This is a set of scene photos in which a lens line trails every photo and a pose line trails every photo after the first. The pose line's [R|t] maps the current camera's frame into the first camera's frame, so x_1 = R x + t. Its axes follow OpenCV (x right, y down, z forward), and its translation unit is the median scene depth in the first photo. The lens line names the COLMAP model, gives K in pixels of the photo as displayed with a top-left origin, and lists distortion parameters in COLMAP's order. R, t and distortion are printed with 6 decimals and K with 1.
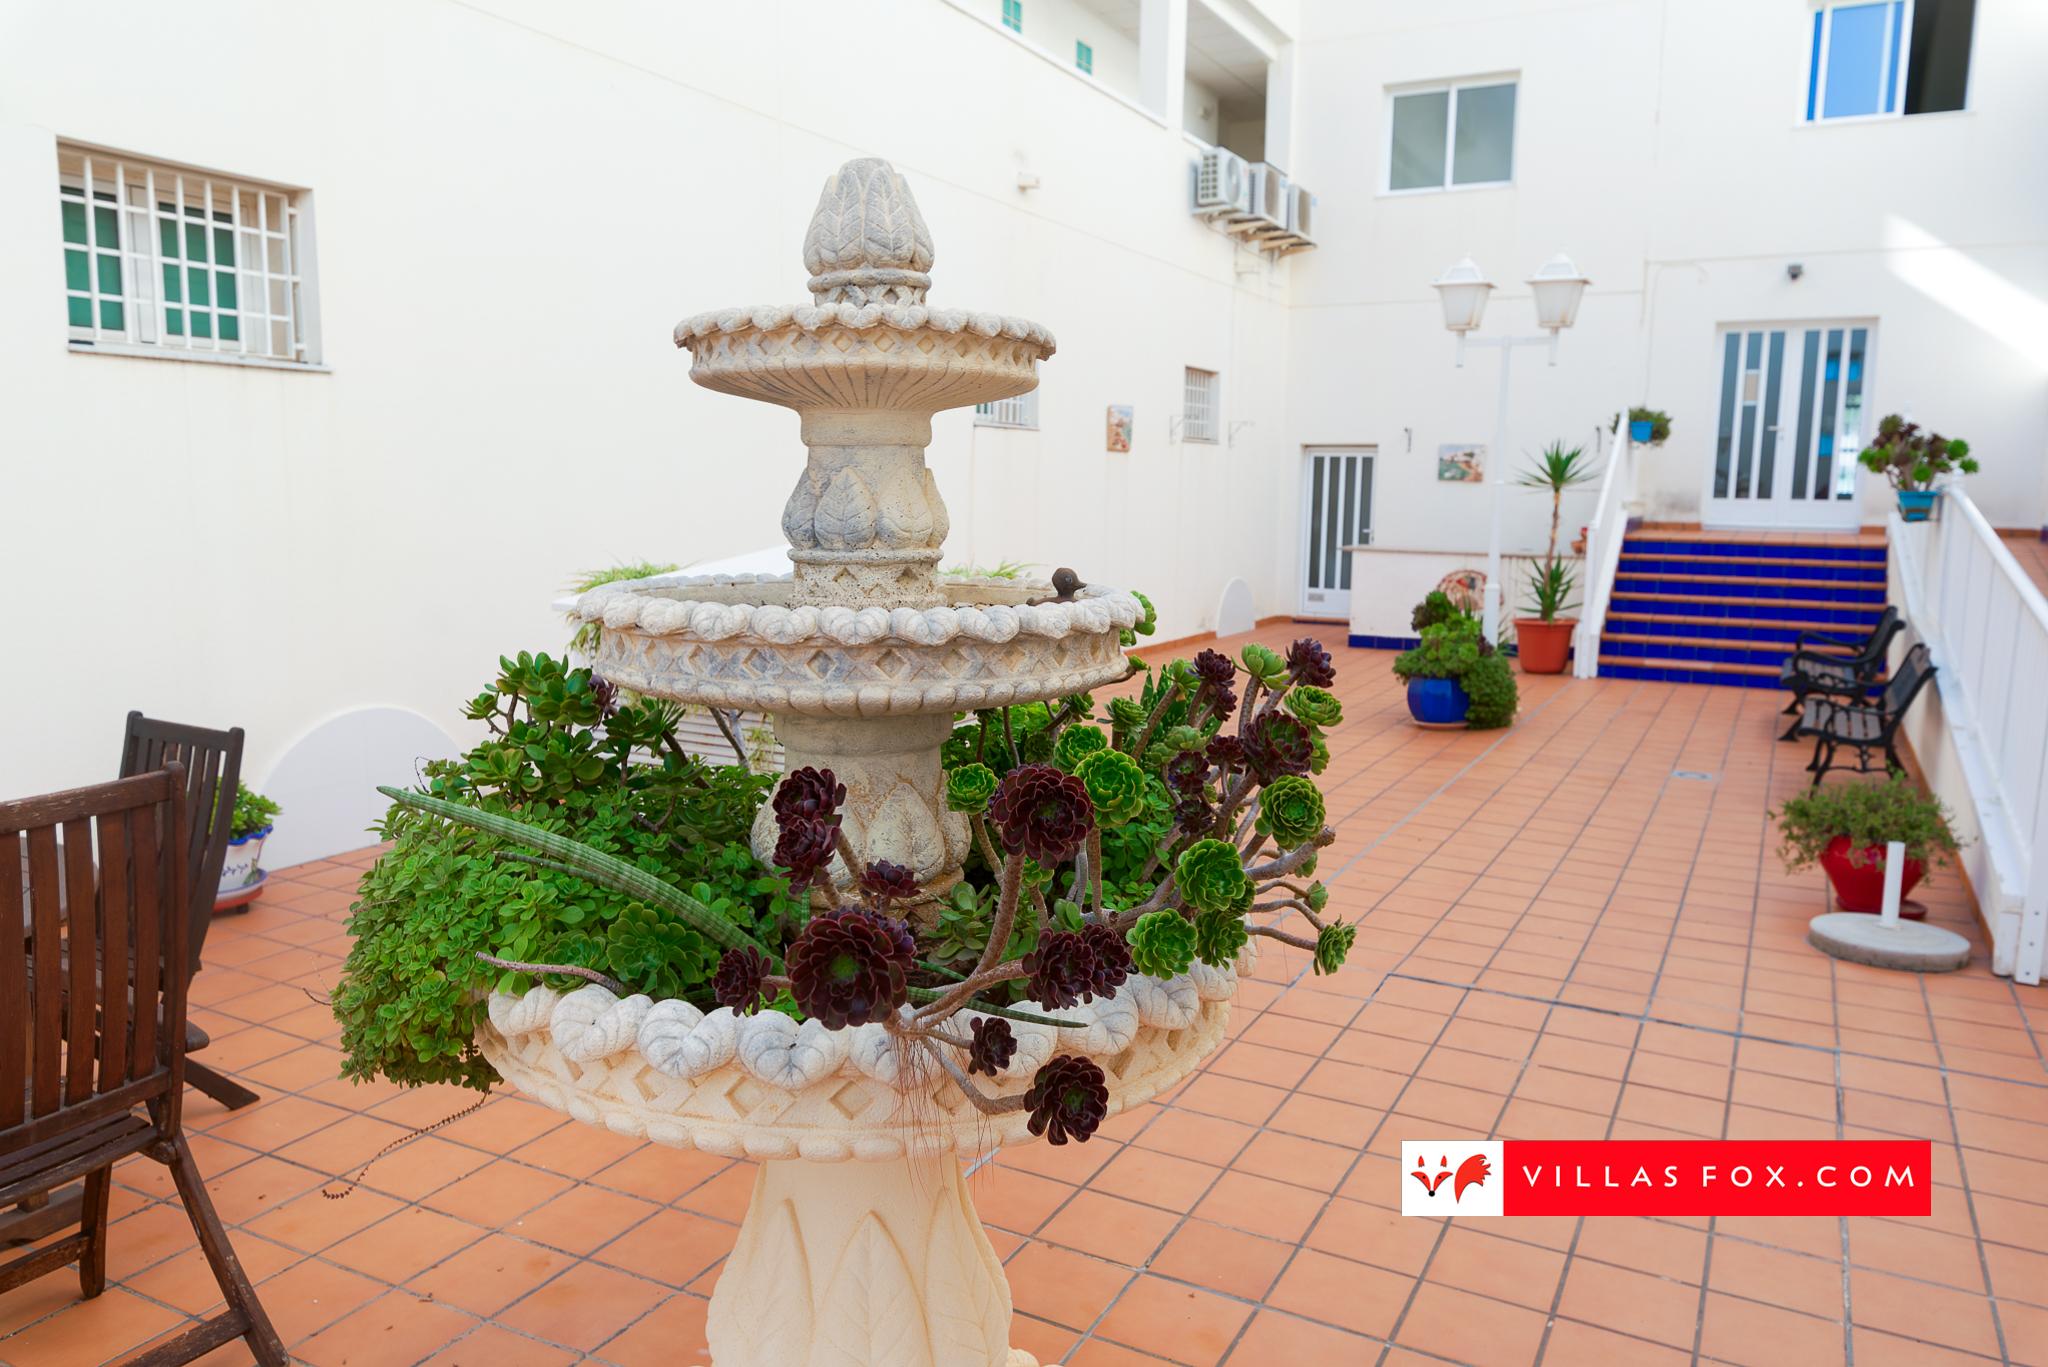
lens RADIAL K [[1460.9, 0, 1024.0], [0, 1460.9, 683.5], [0, 0, 1]] dist [-0.002993, 0.007852]
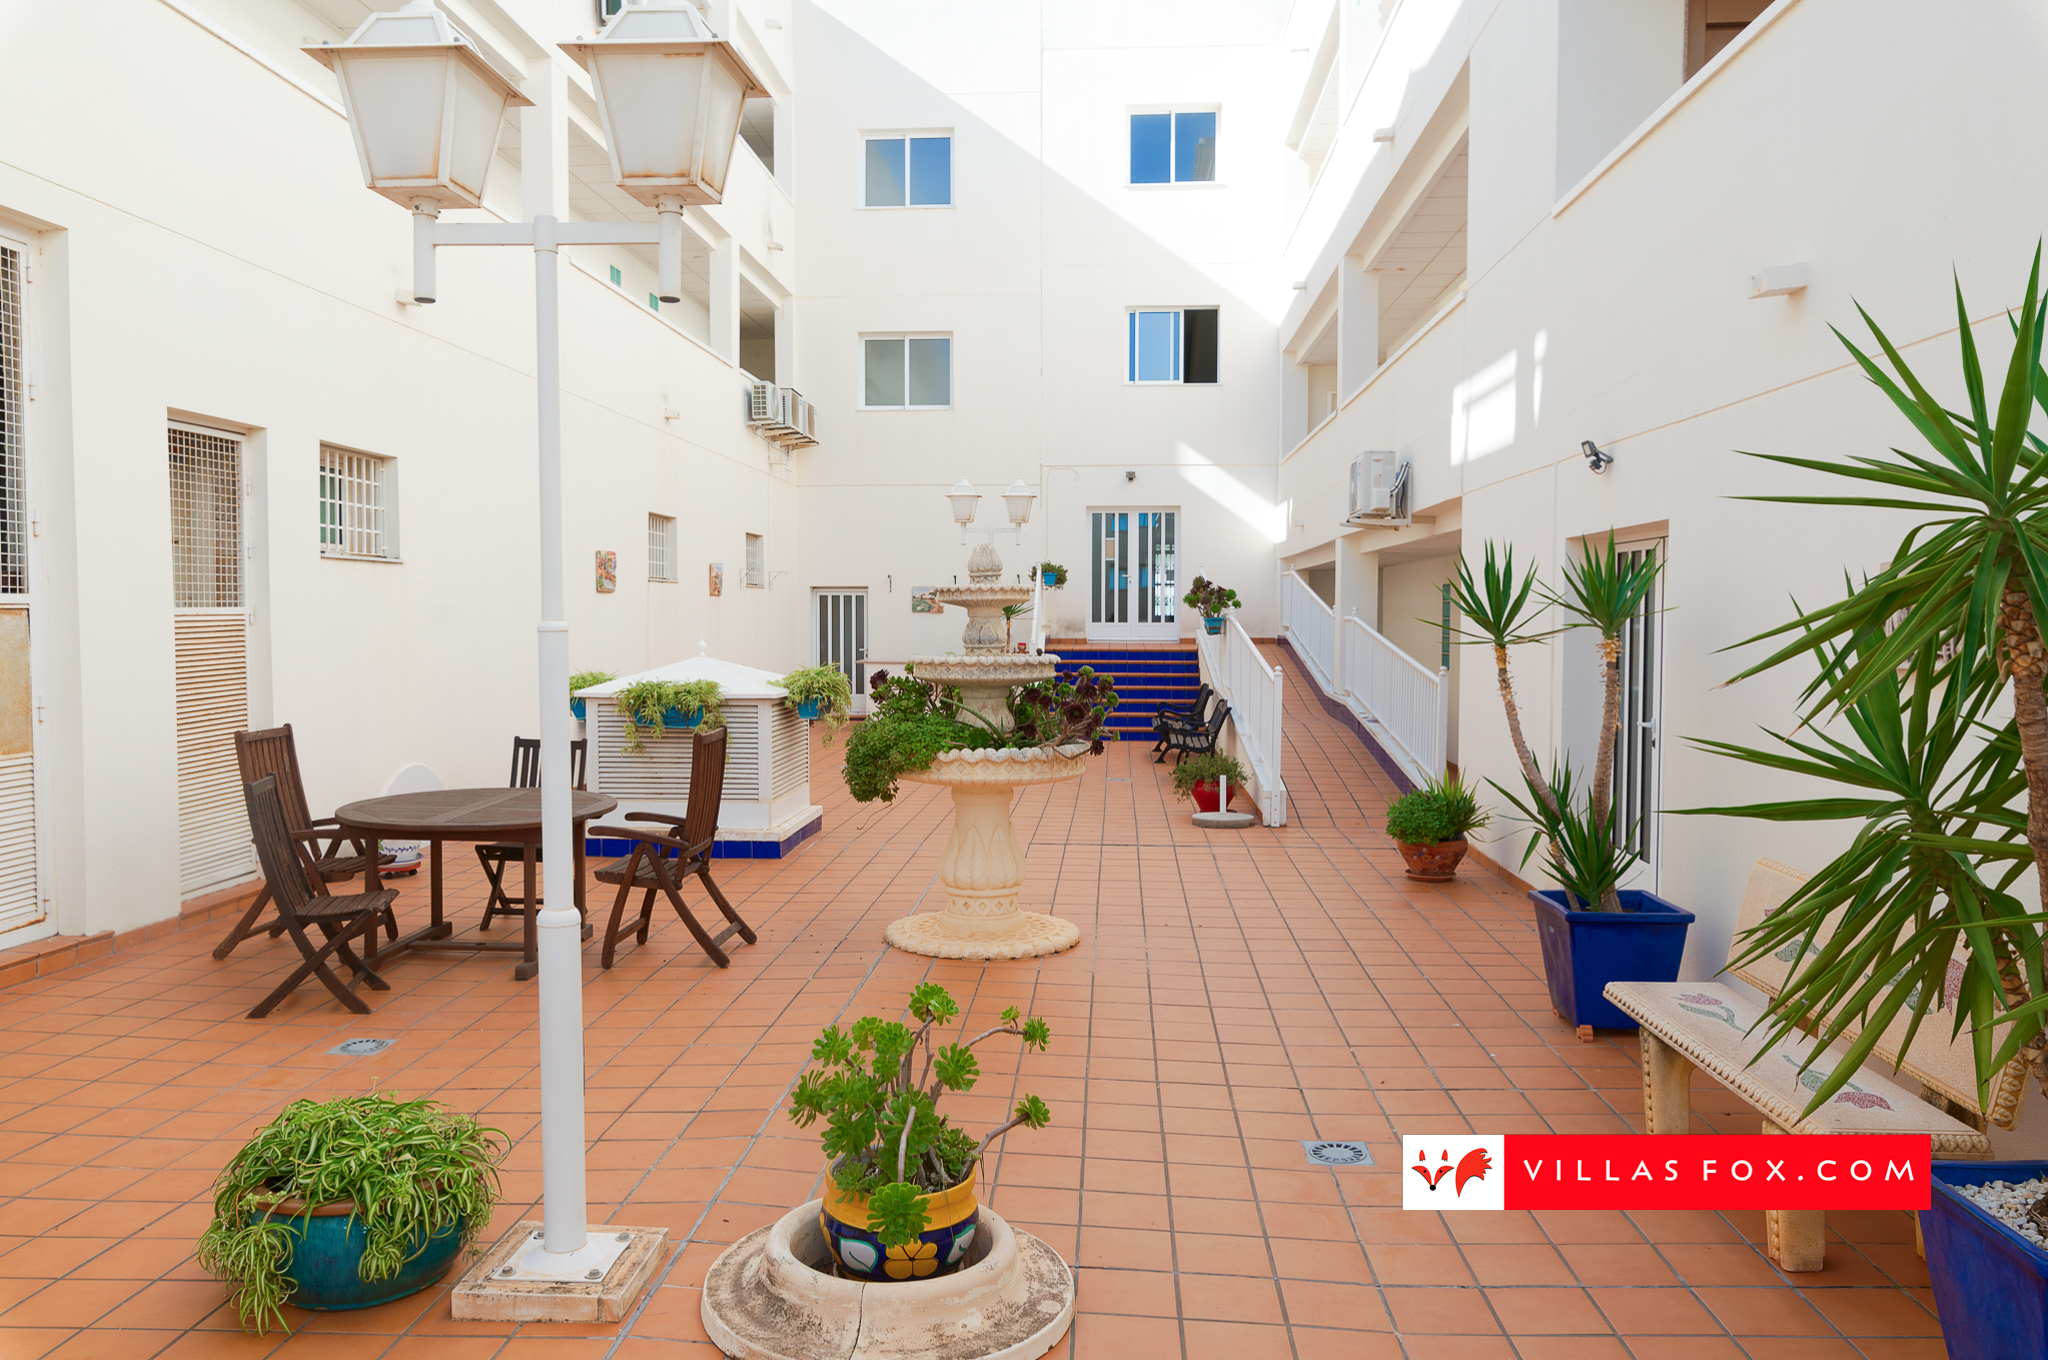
lens RADIAL K [[1460.9, 0, 1024.0], [0, 1460.9, 680.0], [0, 0, 1]] dist [-0.002993, 0.007852]
pose [[0.910601, -0.031849, 0.412057, -0.251262], [0.068207, 0.994936, -0.073829, 0.045138], [-0.407619, 0.095334, 0.908162, -0.387489]]
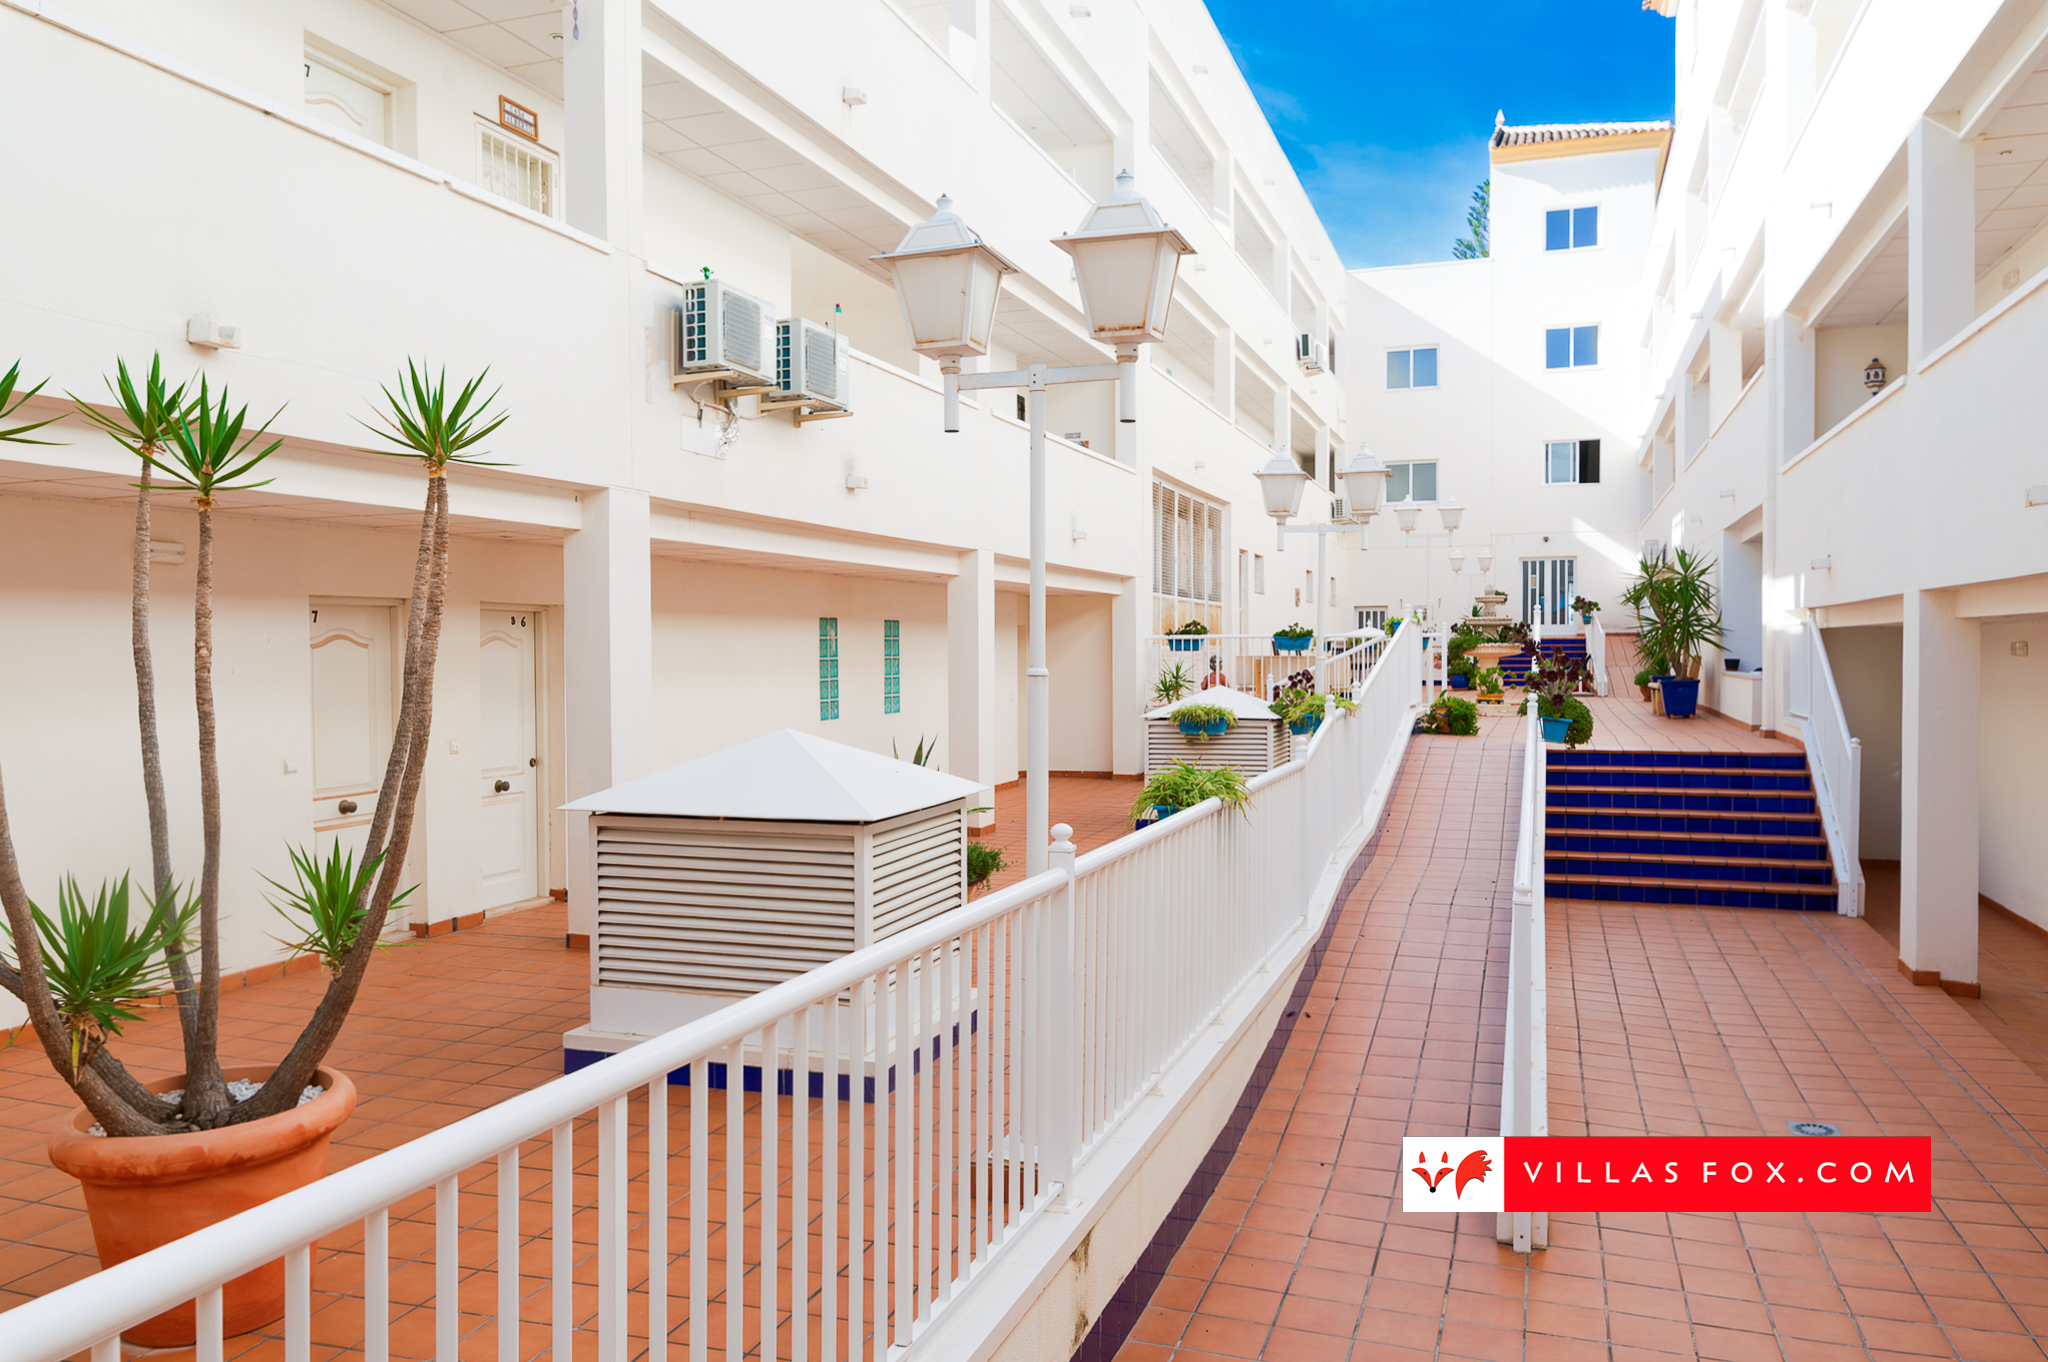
lens RADIAL K [[1527.9, 0, 1024.0], [0, 1527.9, 681.0], [0, 0, 1]] dist [0.002524, 0.002873]
pose [[0.987307, -0.022413, 0.157233, -0.971378], [0.040533, 0.992768, -0.113002, 0.284069], [-0.153563, 0.117941, 0.981075, -1.766421]]
